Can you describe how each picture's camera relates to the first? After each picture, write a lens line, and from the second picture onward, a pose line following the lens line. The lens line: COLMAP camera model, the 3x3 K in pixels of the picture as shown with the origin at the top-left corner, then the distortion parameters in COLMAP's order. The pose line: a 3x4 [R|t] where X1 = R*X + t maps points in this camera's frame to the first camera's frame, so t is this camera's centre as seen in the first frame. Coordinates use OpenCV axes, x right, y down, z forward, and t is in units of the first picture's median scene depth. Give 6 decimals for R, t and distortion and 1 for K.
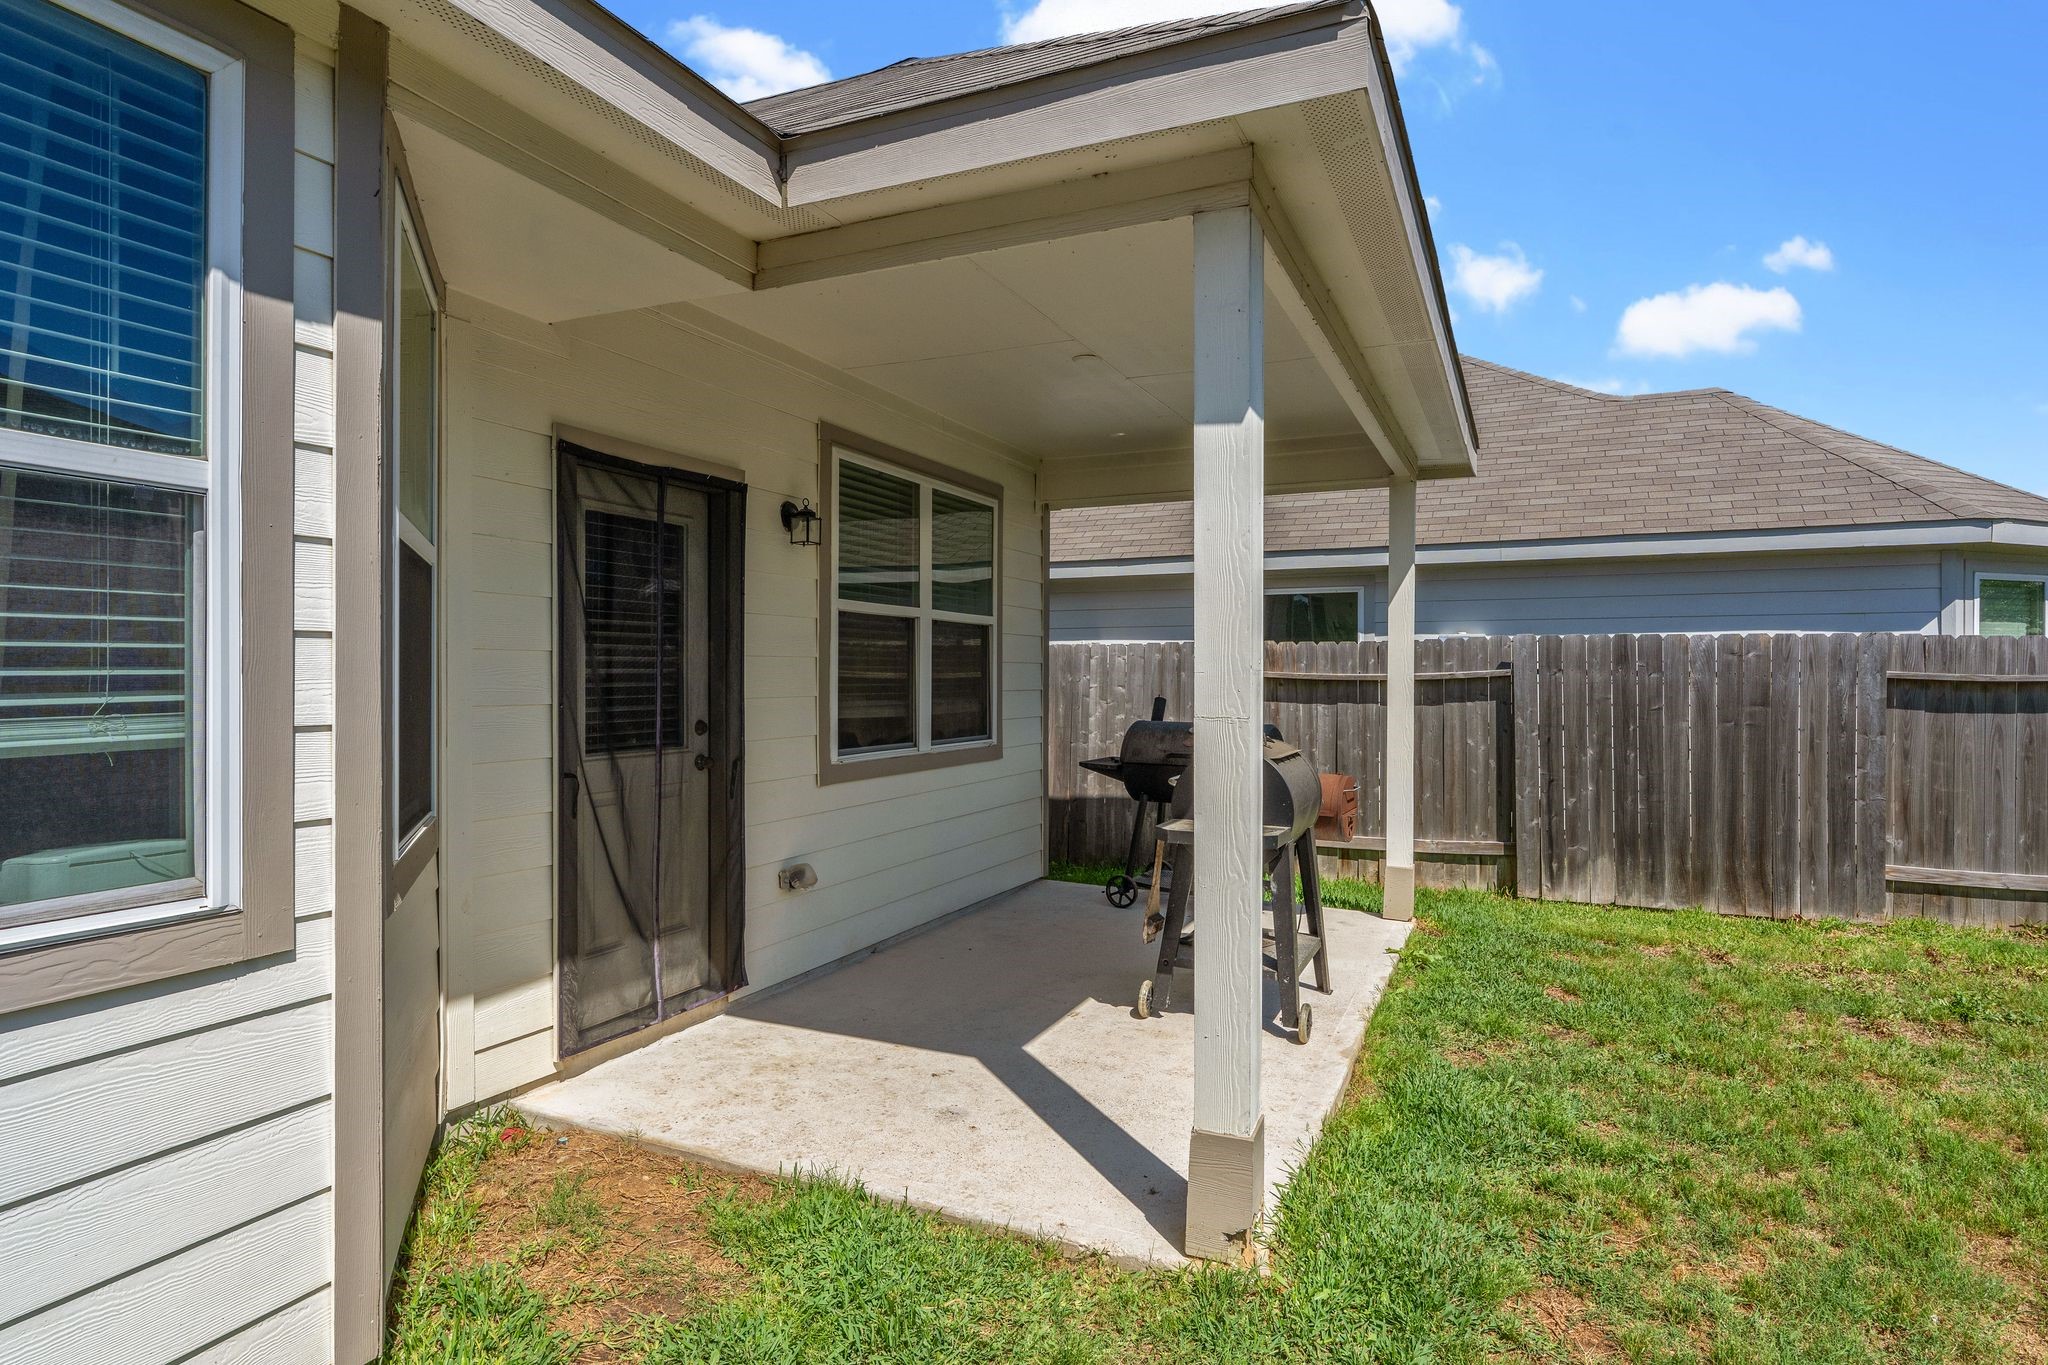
lens RADIAL K [[1130.2, 0, 1027.8], [0, 1130.2, 686.7], [0, 0, 1]] dist [0.002205, 0.000870]
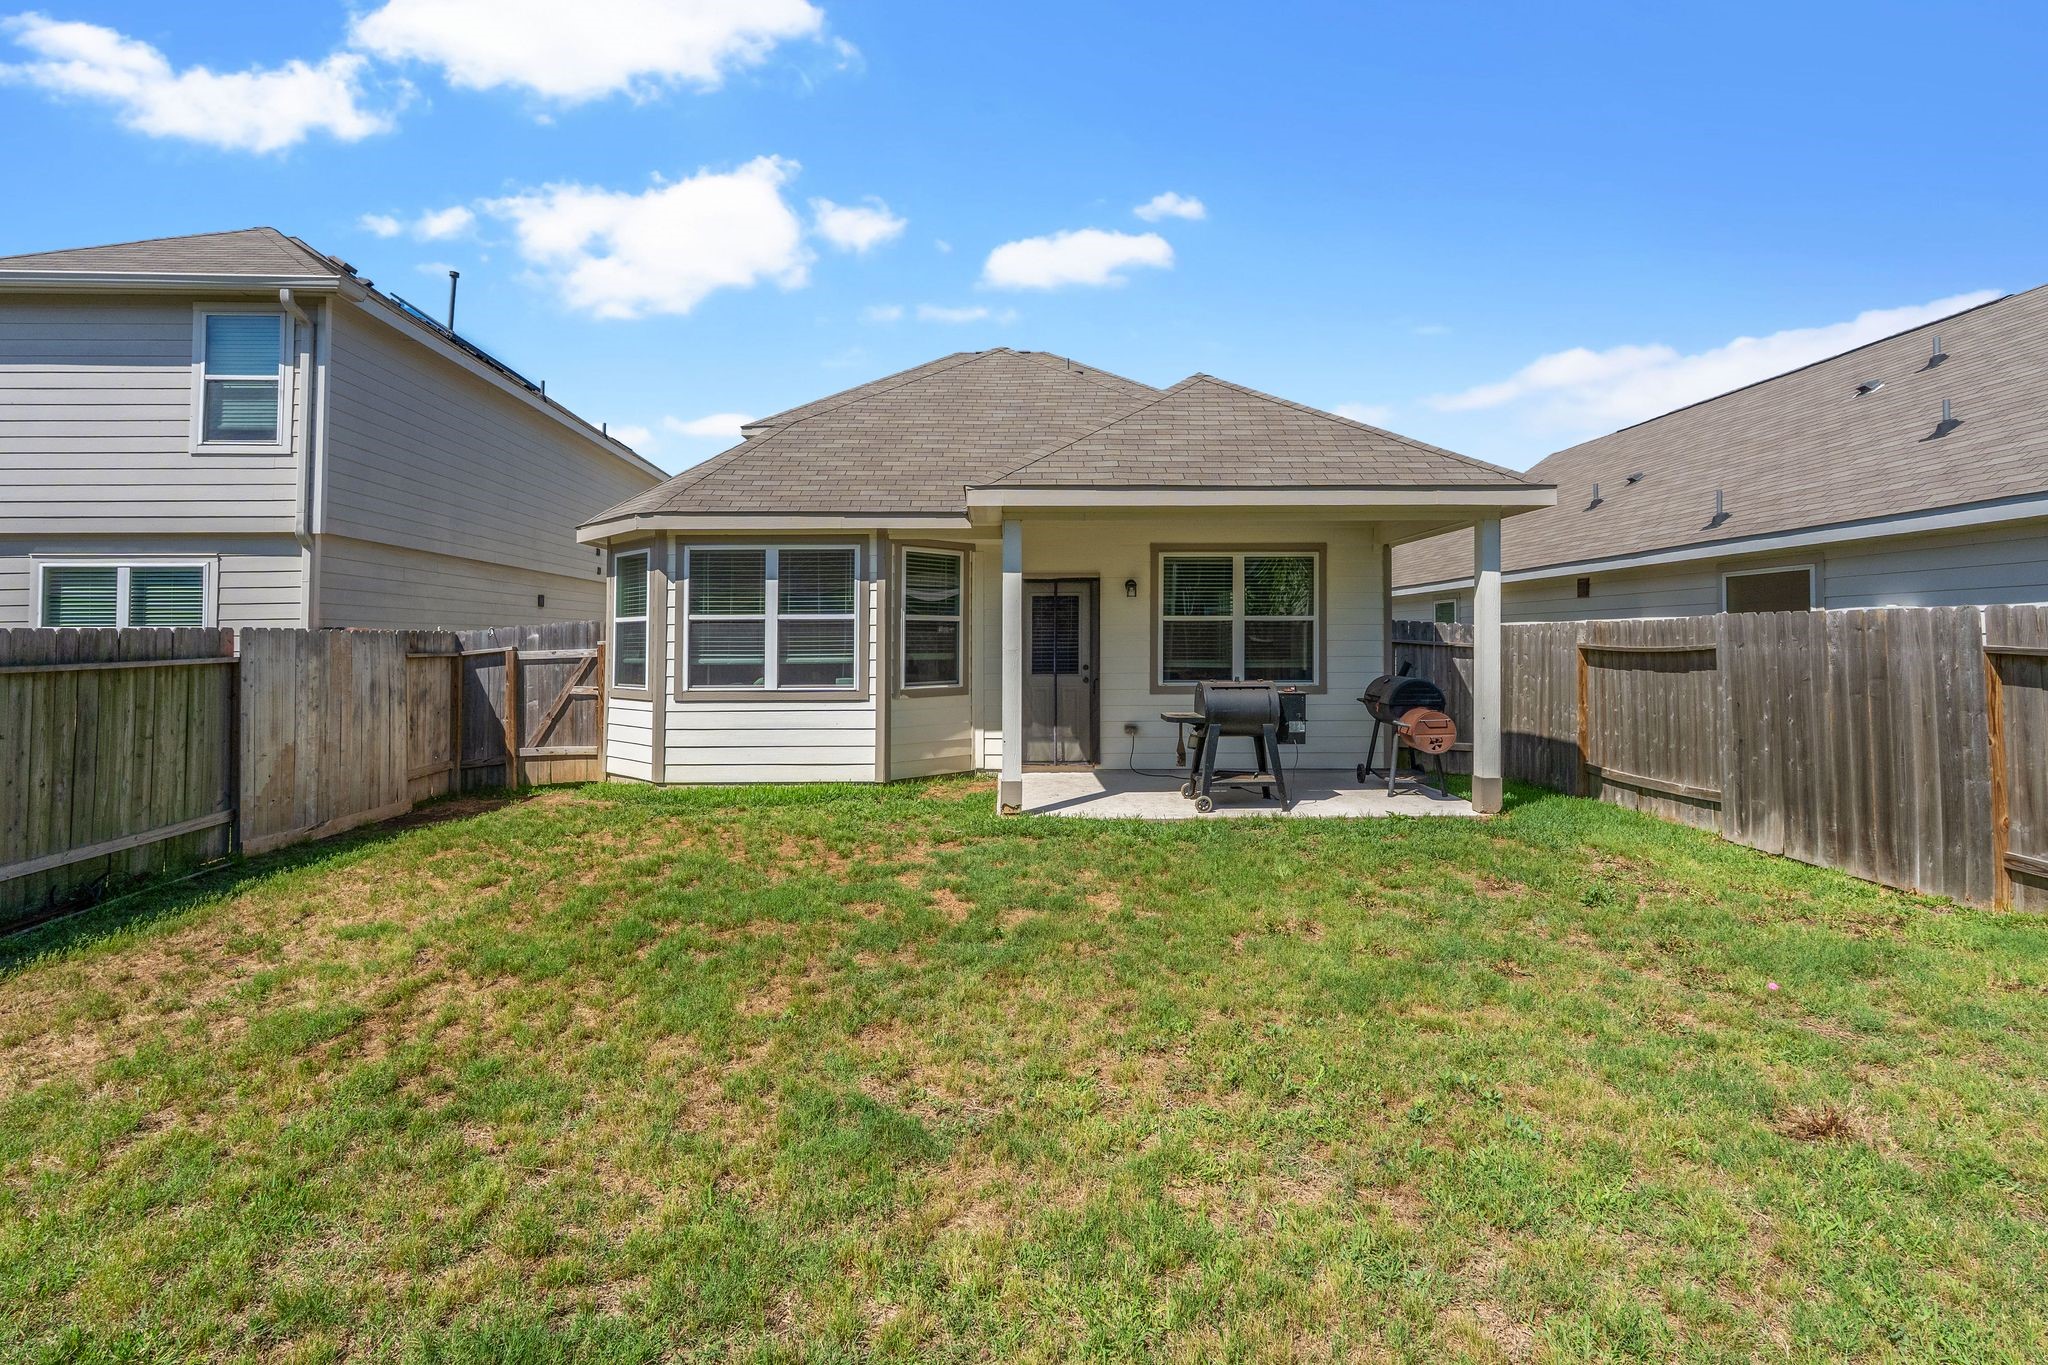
lens RADIAL K [[943.3, 0, 1013.5], [0, 943.3, 634.7], [0, 0, 1]] dist [-0.002324, -0.000209]
pose [[0.411037, -0.009516, -0.911569, 1.503169], [-0.004775, 0.999909, -0.012591, -0.012448], [0.911606, 0.009528, 0.410954, -0.098687]]
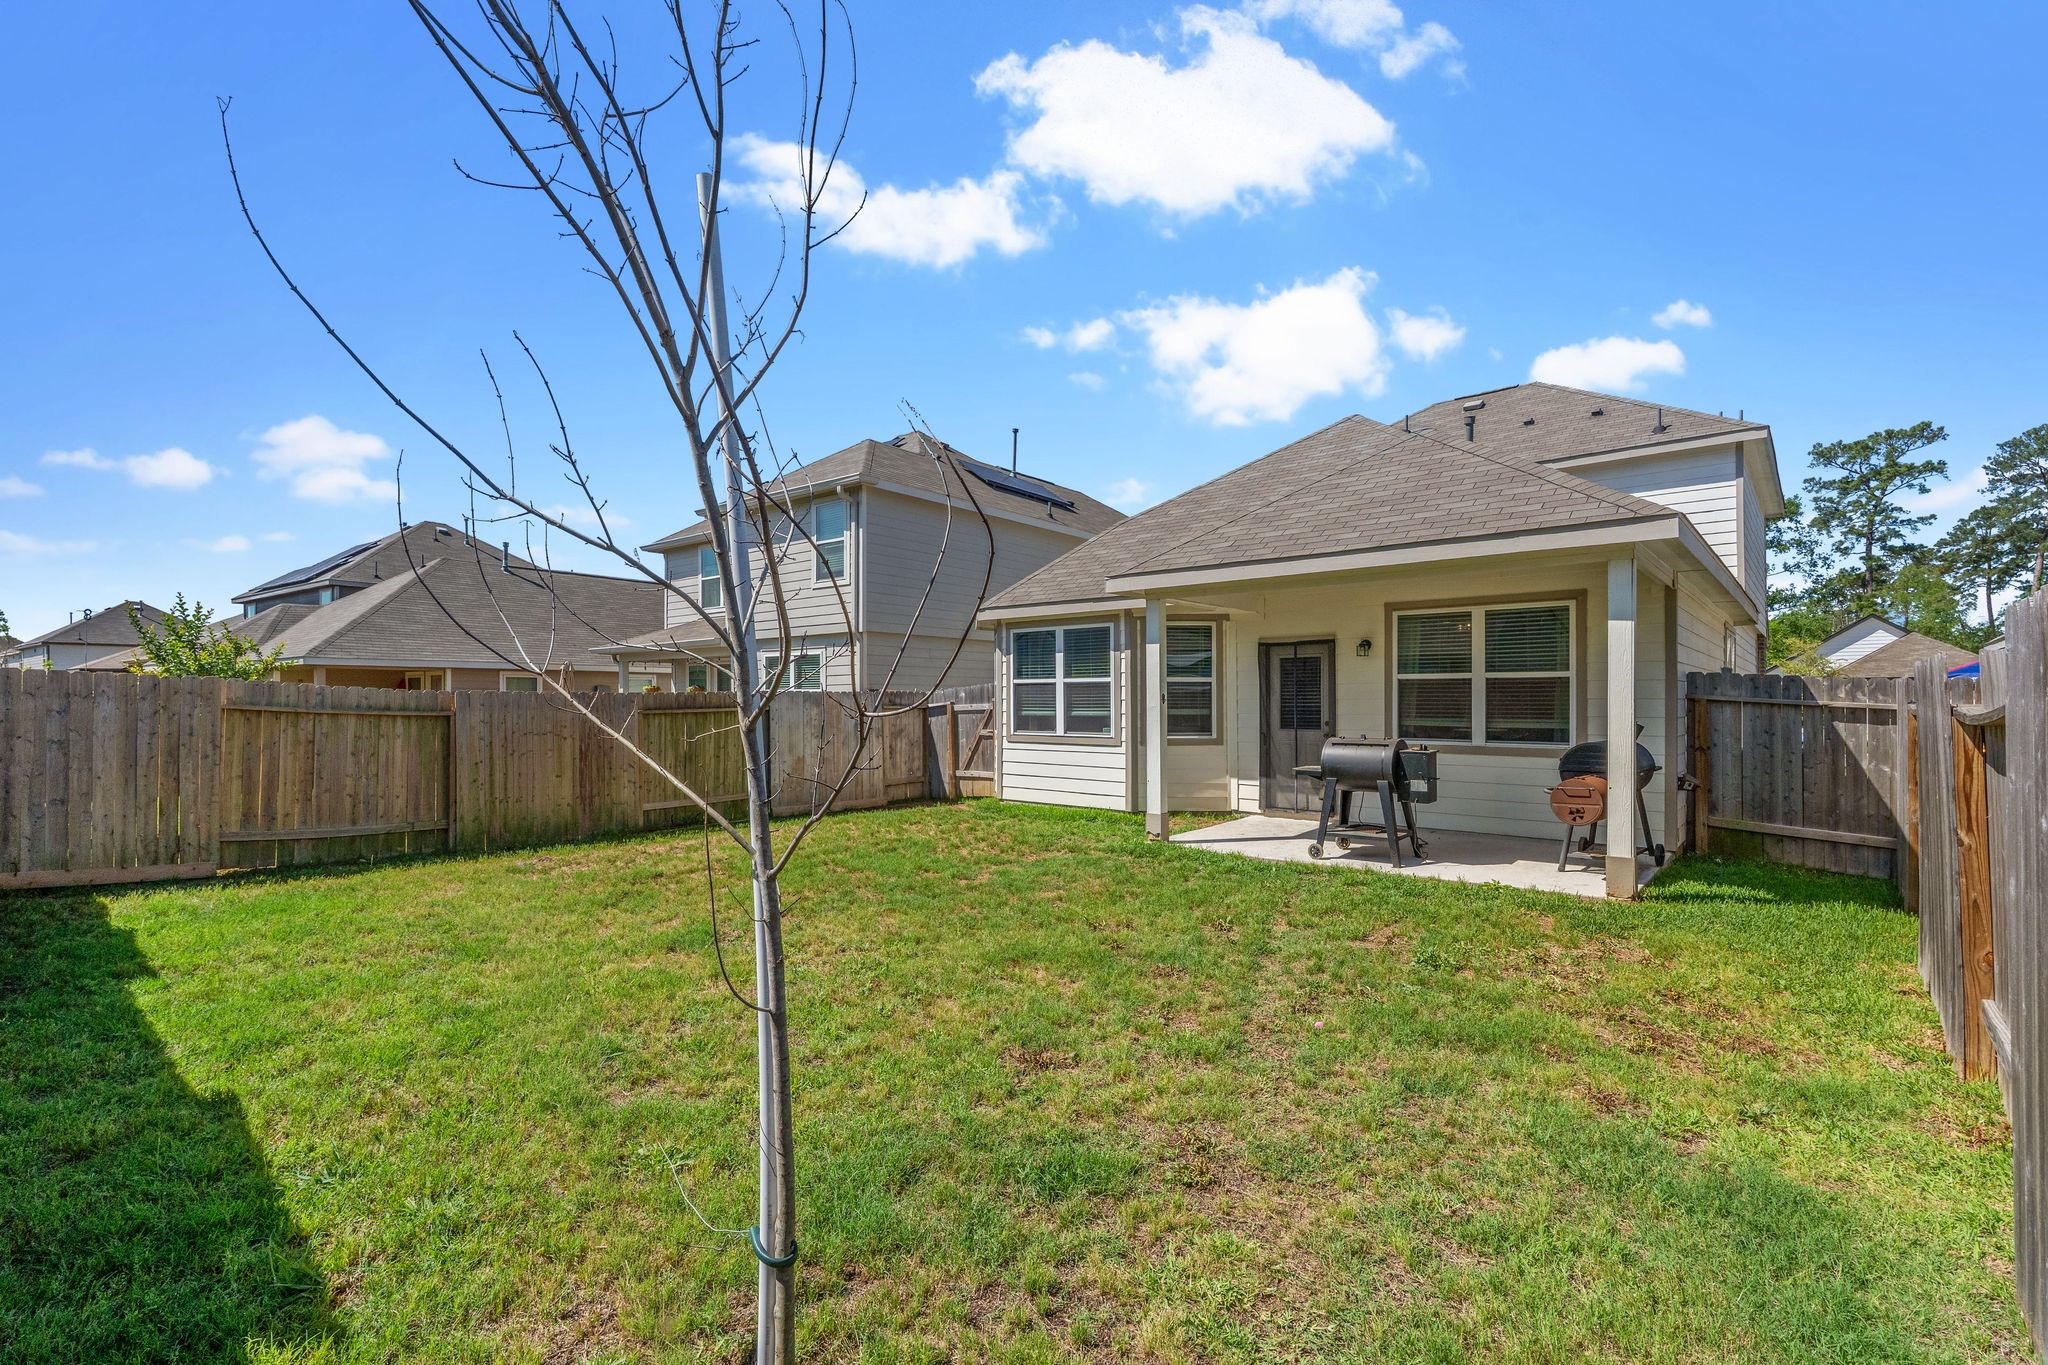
lens RADIAL K [[916.2, 0, 1021.7], [0, 916.2, 723.3], [0, 0, 1]] dist [0.000190, -0.000093]
pose [[-0.300129, 0.024777, -0.953577, 1.920092], [-0.007839, 0.999565, 0.028439, -0.023355], [0.953866, 0.016010, -0.299804, 0.825236]]
